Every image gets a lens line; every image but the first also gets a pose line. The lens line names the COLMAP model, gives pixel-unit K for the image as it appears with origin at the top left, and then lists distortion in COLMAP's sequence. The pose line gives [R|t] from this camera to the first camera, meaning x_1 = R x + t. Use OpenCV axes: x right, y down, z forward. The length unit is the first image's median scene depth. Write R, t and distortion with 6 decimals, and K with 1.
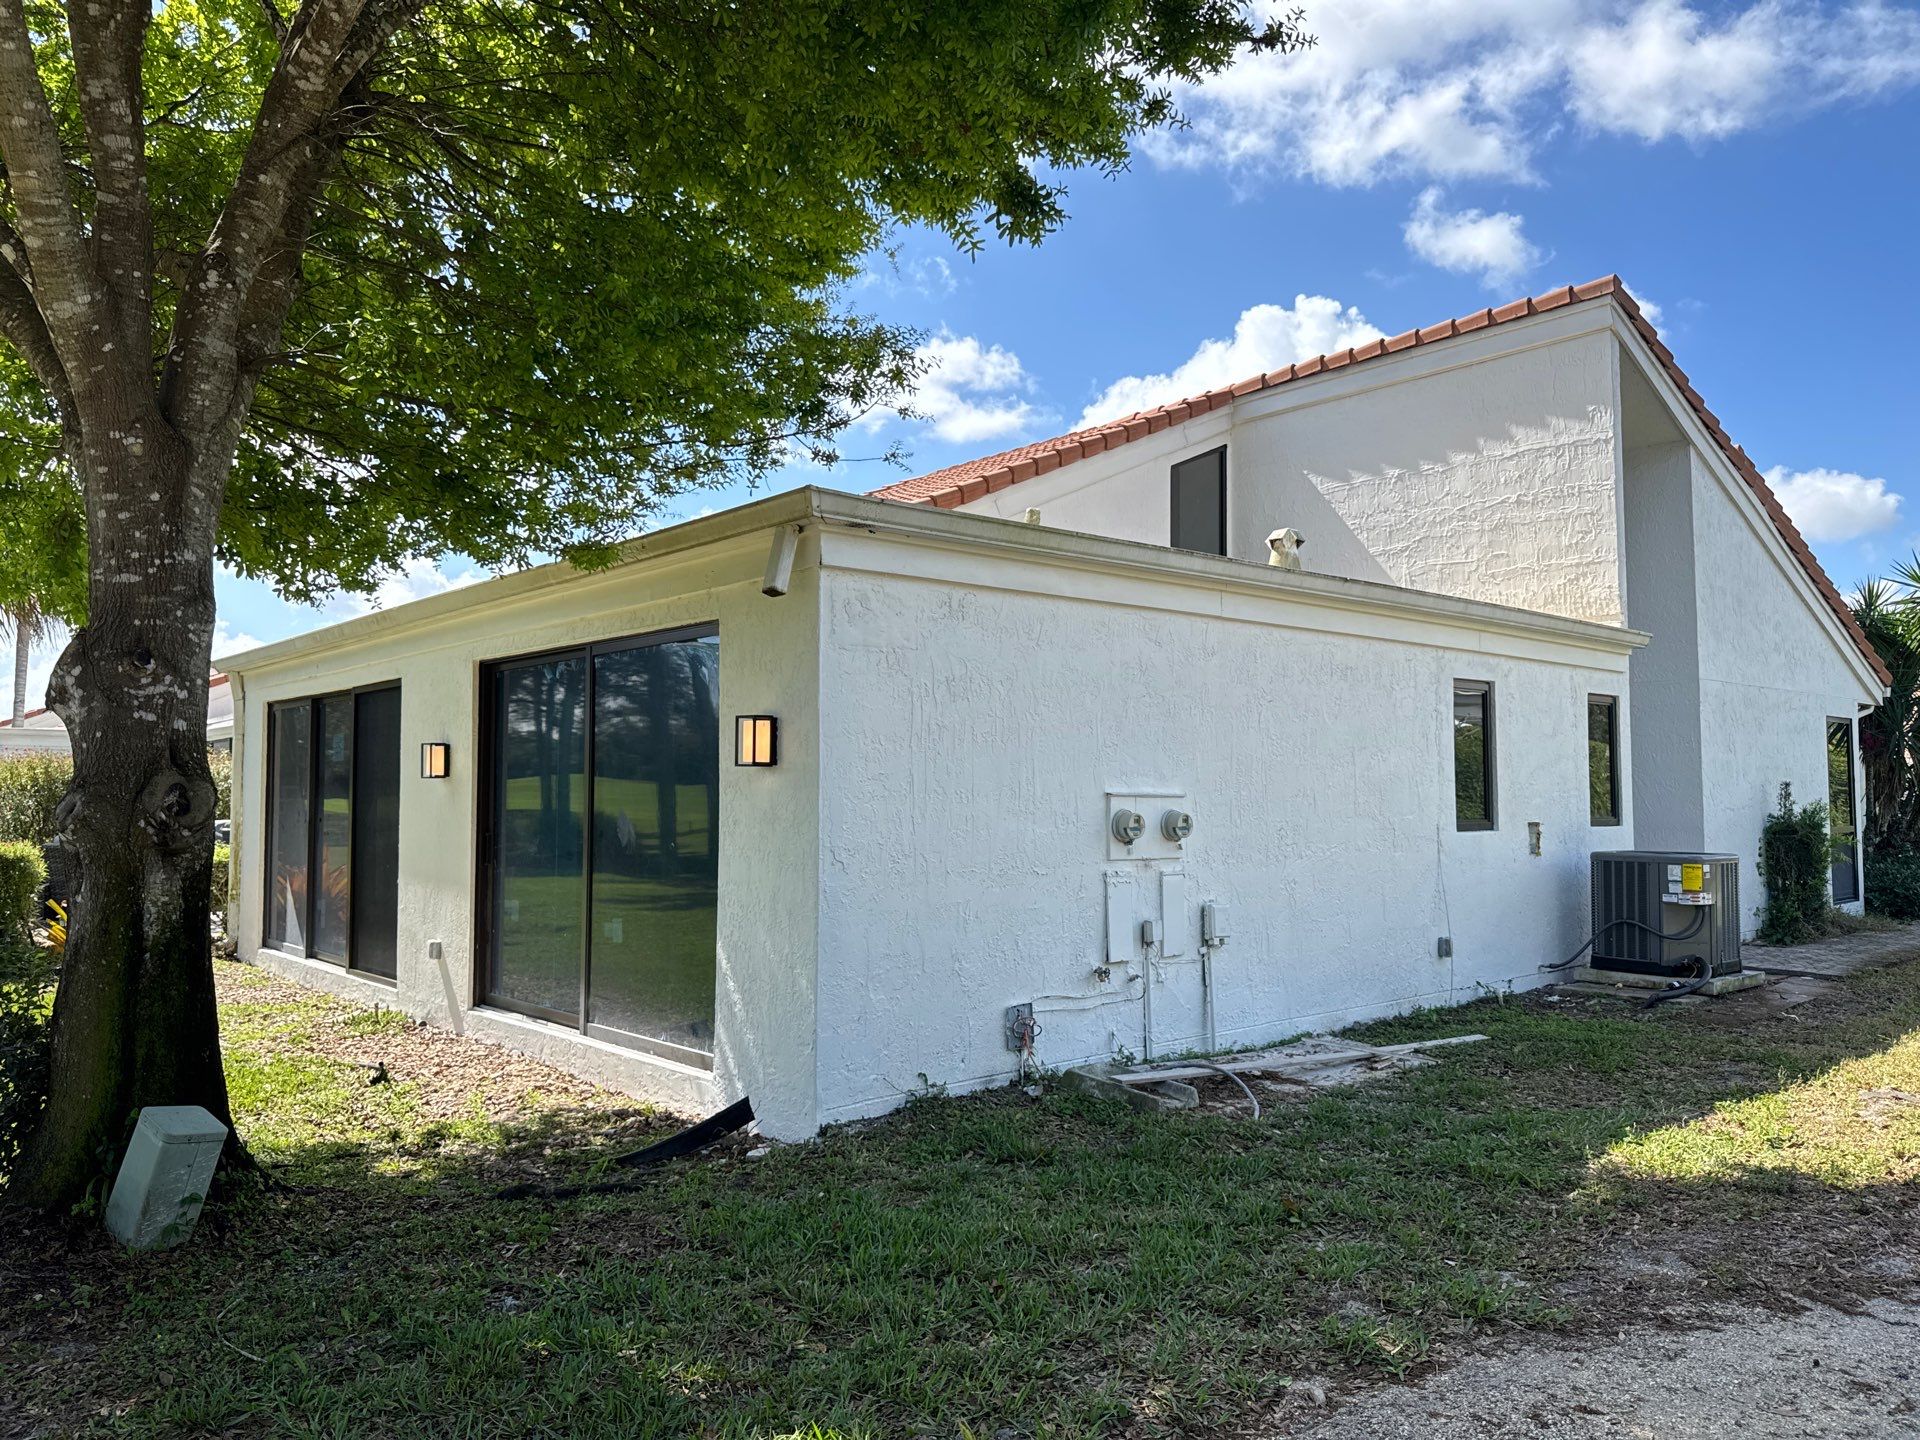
lens RADIAL K [[1413.6, 0, 960.0], [0, 1413.6, 720.0], [0, 0, 1]] dist [0.194912, -0.384883]
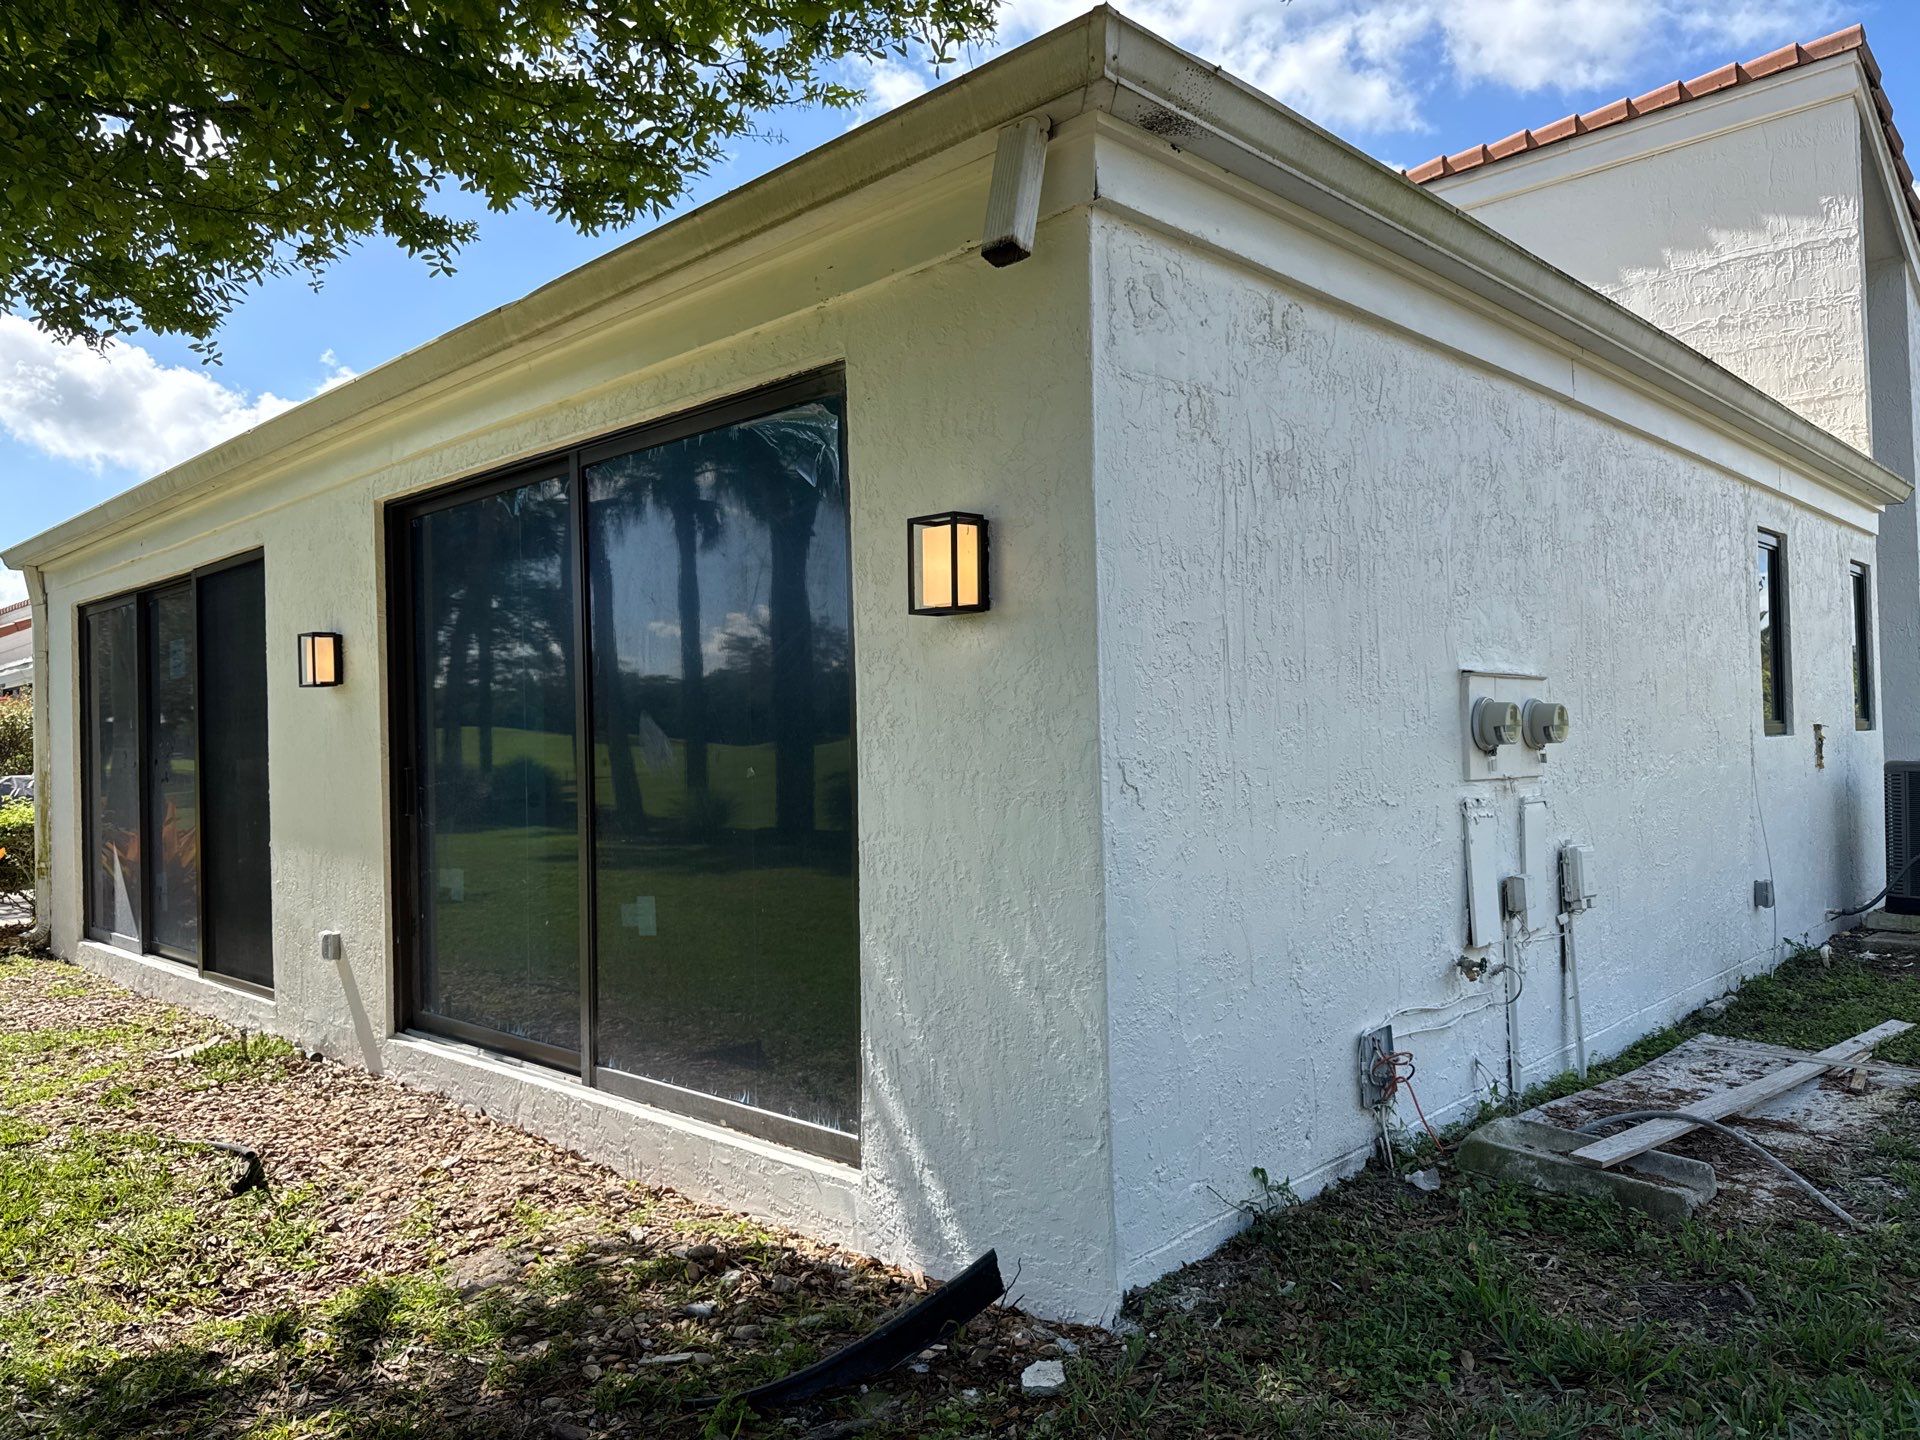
lens RADIAL K [[1402.4, 0, 960.0], [0, 1402.4, 720.0], [0, 0, 1]] dist [0.066288, -0.089044]
pose [[0.996366, -0.021590, 0.082390, -0.154435], [0.018641, 0.999163, 0.036404, 0.045196], [-0.083107, -0.034736, 0.995935, 0.402221]]
